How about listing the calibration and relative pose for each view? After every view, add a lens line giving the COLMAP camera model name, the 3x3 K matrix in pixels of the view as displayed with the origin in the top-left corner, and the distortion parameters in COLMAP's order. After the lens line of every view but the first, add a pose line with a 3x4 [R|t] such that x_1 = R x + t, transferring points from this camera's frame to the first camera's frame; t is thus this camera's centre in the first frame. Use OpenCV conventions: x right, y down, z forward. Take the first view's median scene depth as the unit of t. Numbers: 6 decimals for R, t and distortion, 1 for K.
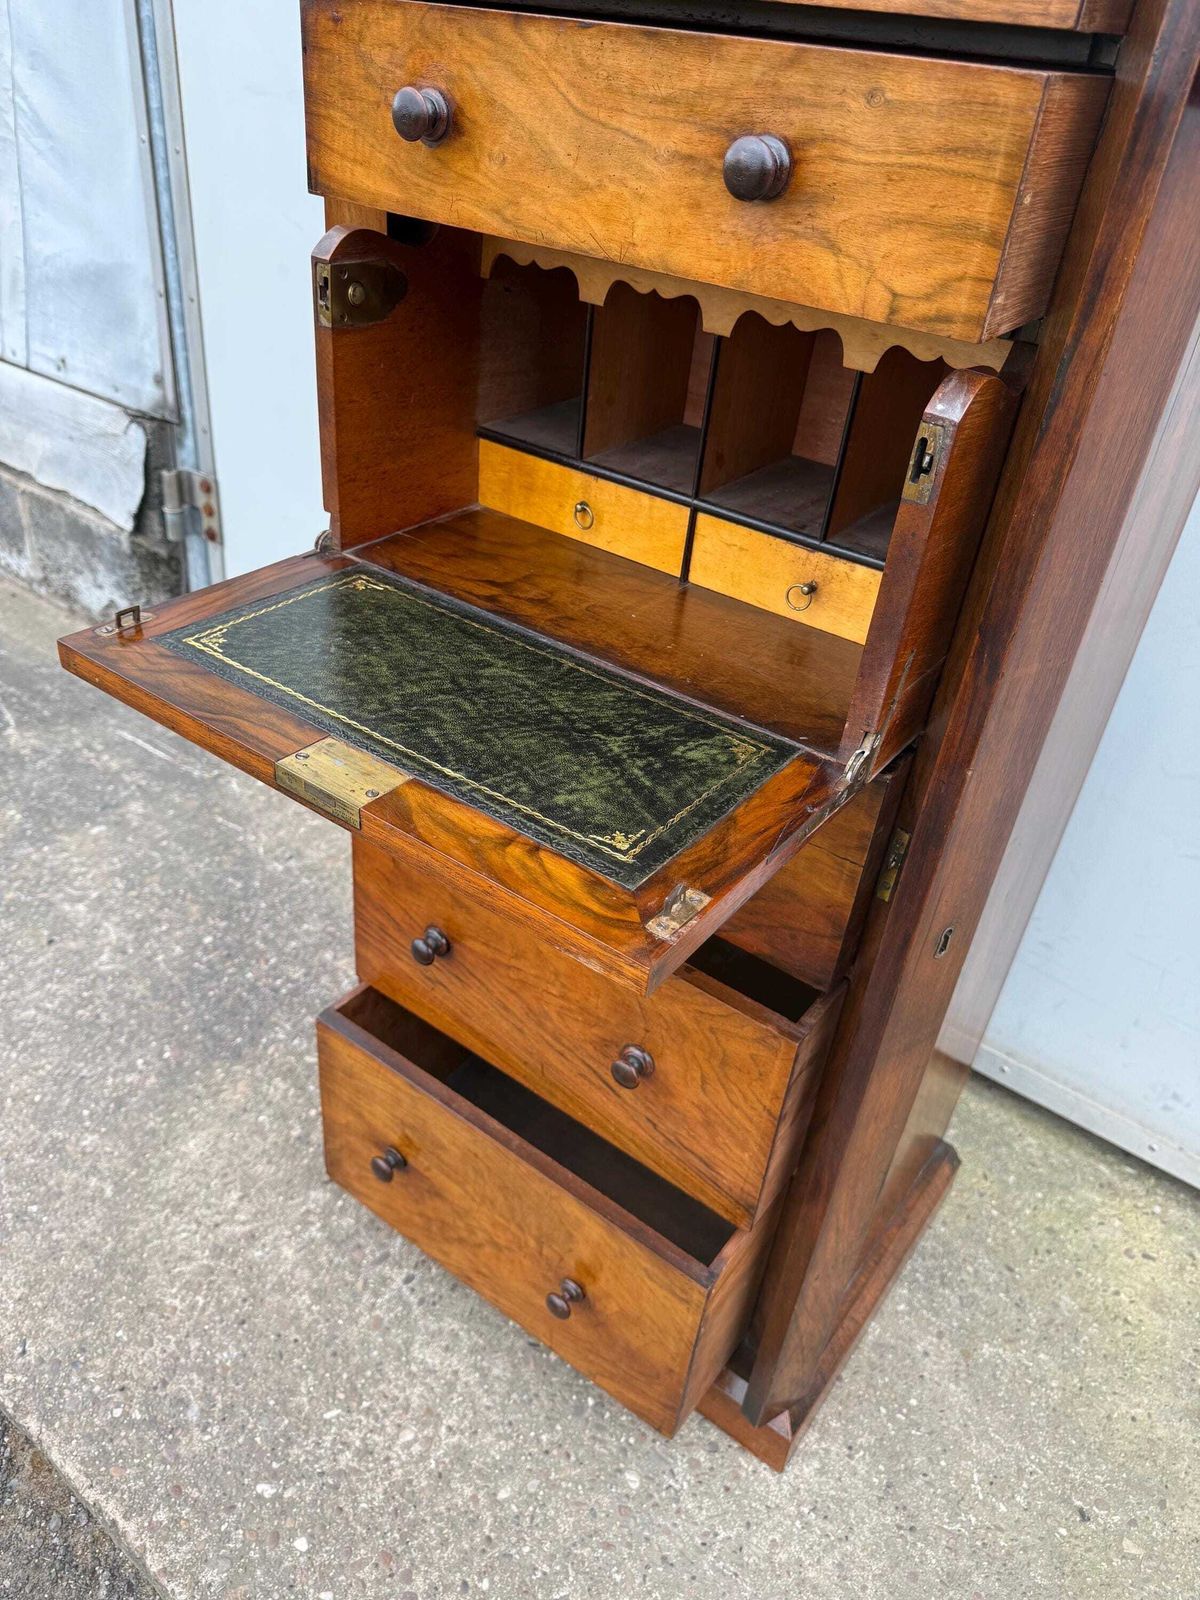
lens RADIAL K [[1150.4, 0, 600.3], [0, 1150.4, 800.0], [0, 0, 1]] dist [-0.001745, -0.007562]
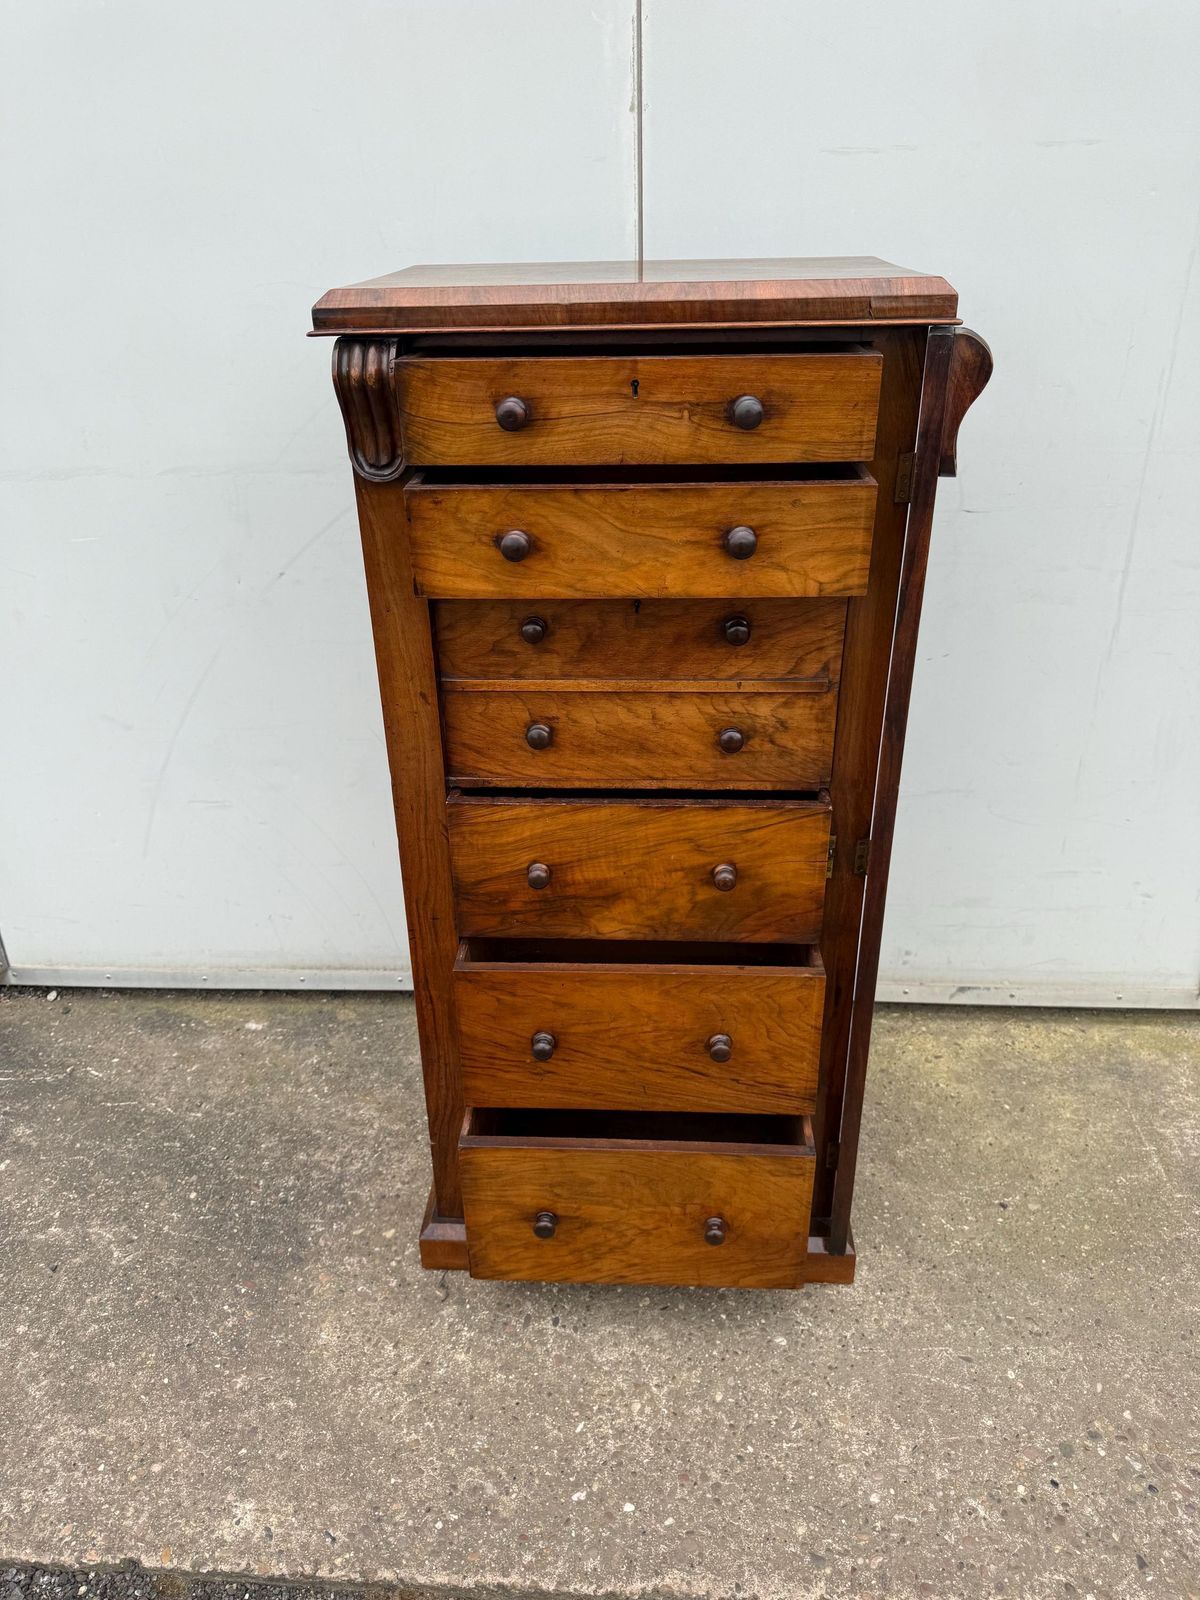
lens RADIAL K [[1132.8, 0, 598.2], [0, 1132.8, 790.6], [0, 0, 1]] dist [0.005451, -0.009273]
pose [[0.830772, -0.345226, 0.436621, -0.508569], [0.387065, 0.922022, -0.007459, -0.109271], [-0.399999, 0.175197, 0.899615, -0.280001]]
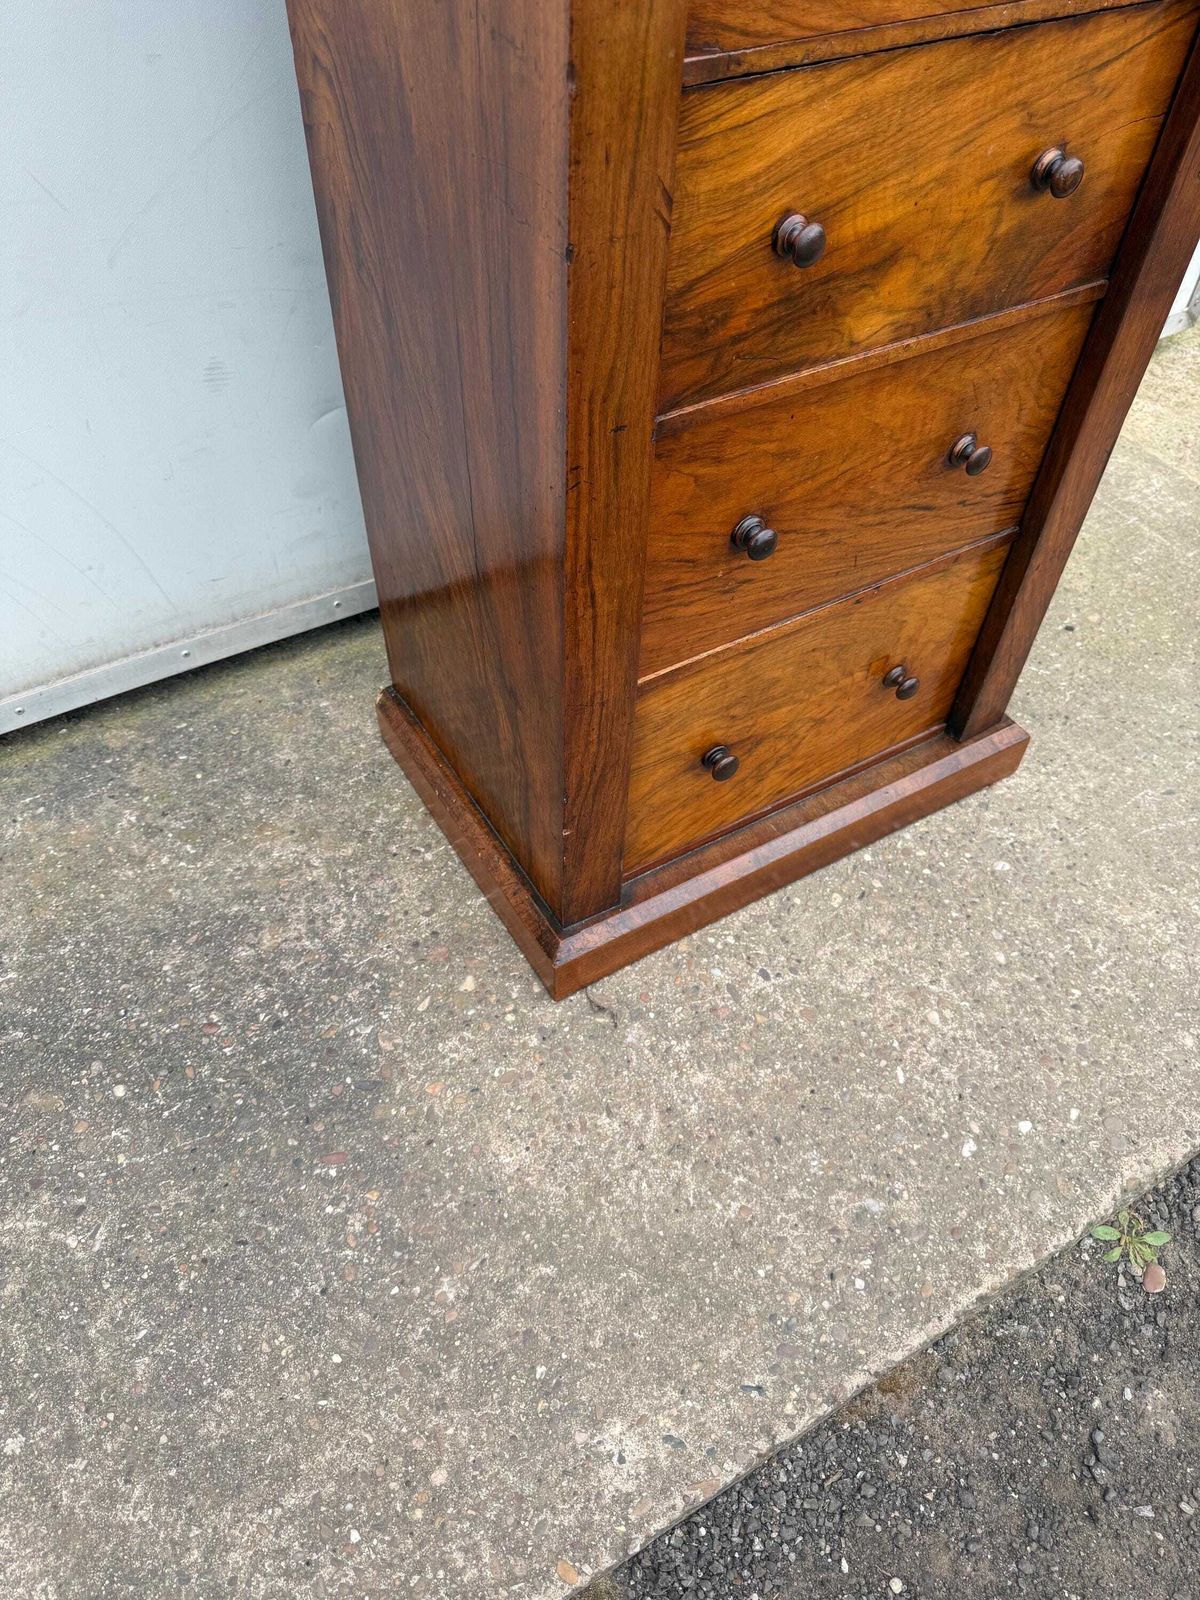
lens RADIAL K [[1115.5, 0, 590.4], [0, 1115.5, 798.7], [0, 0, 1]] dist [0.180253, -0.416187]
pose [[0.385370, -0.748364, 0.539853, -0.651517], [0.533446, 0.658051, 0.531418, -0.258007], [-0.752945, 0.083190, 0.652805, 0.531623]]
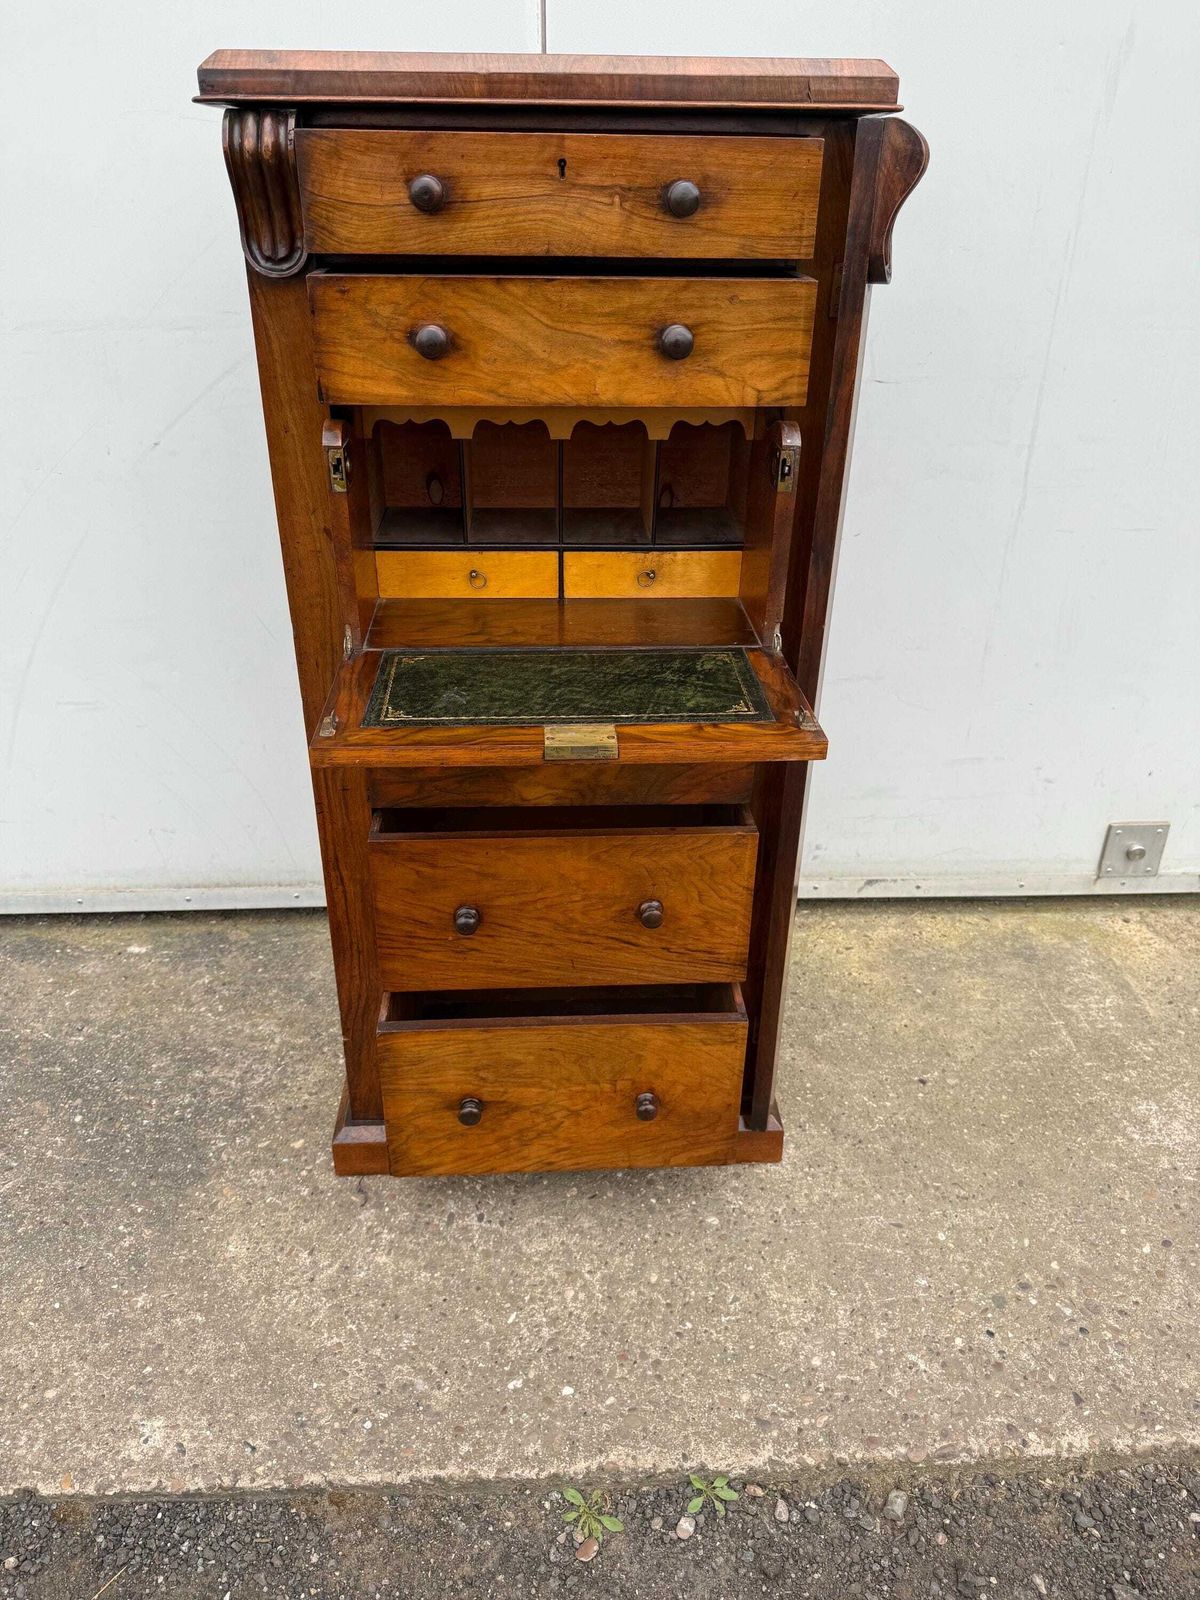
lens RADIAL K [[1133.1, 0, 602.4], [0, 1133.1, 790.3], [0, 0, 1]] dist [0.006436, -0.010106]
pose [[0.769428, -0.373555, 0.518109, -0.560325], [0.404995, 0.912571, 0.056516, -0.017336], [-0.493923, 0.166346, 0.853445, -0.187367]]
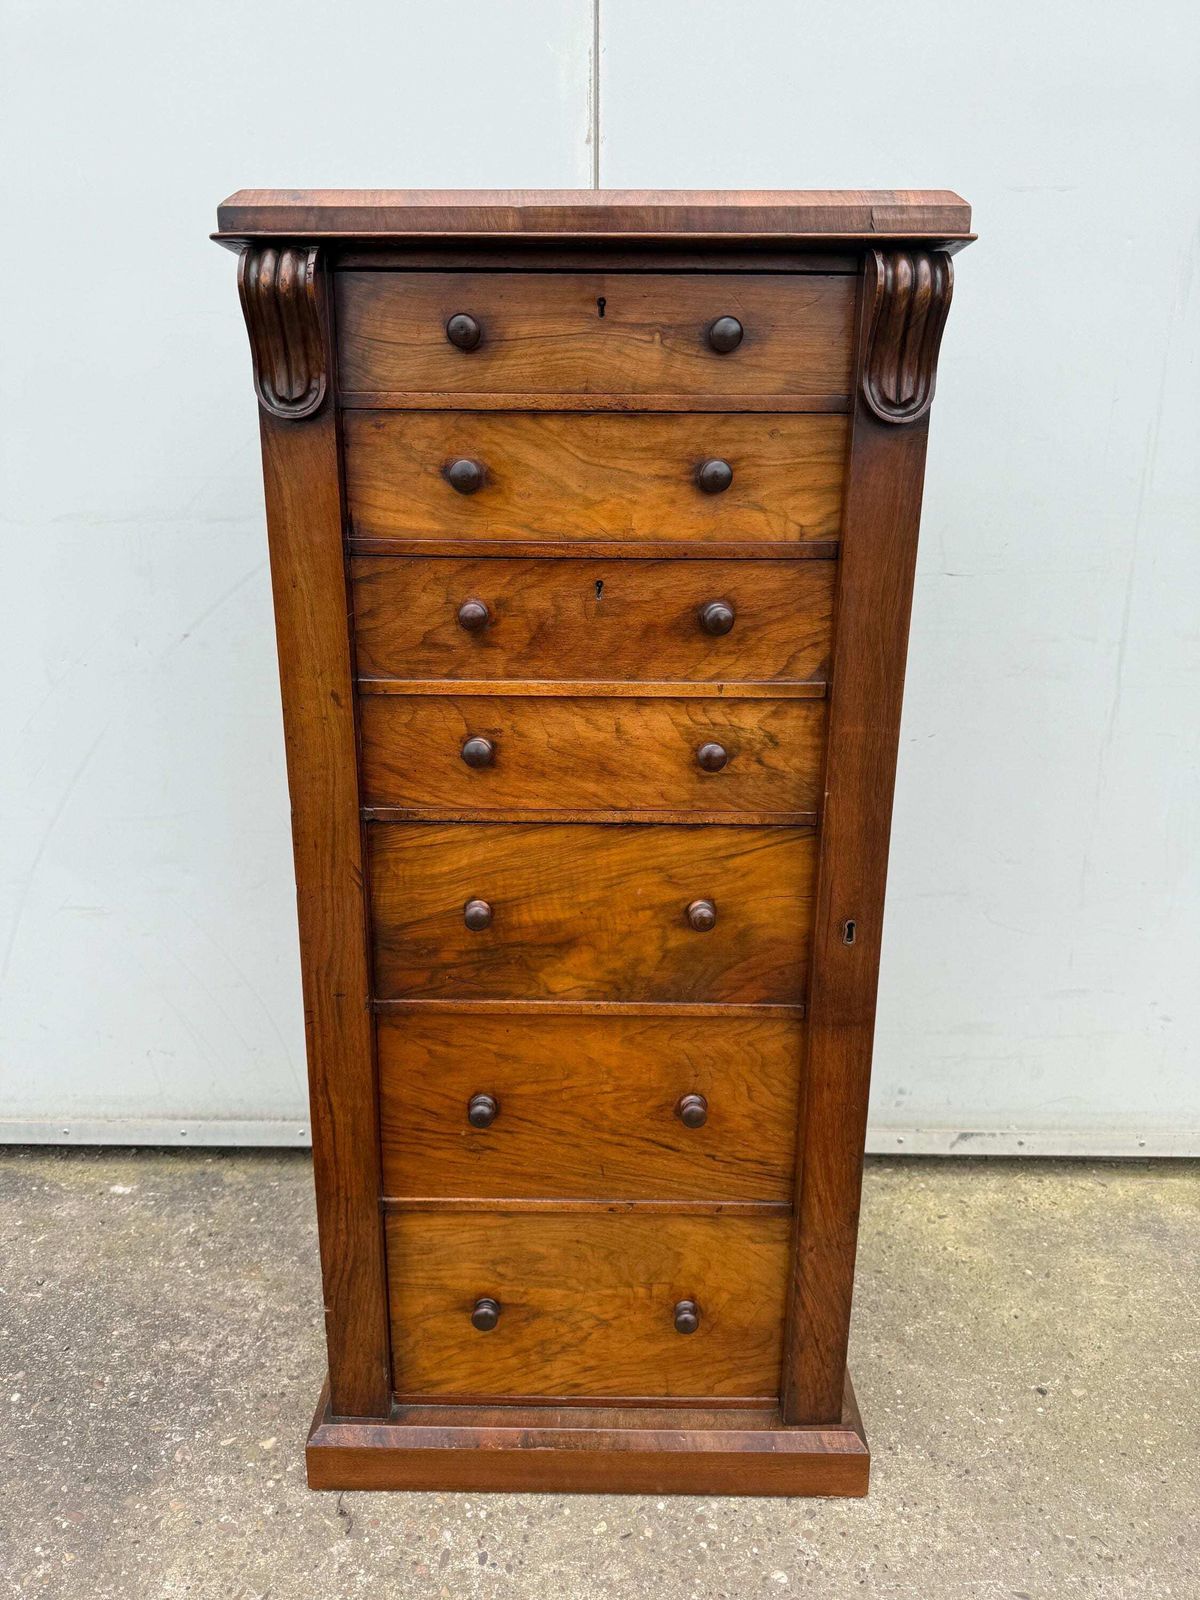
lens RADIAL K [[1136.6, 0, 599.5], [0, 1136.6, 794.2], [0, 0, 1]] dist [-0.005739, 0.000204]
pose [[0.805434, -0.247214, 0.538666, -0.473454], [0.386322, 0.908236, -0.160820, 0.025542], [-0.449478, 0.337629, 0.827028, -0.054318]]
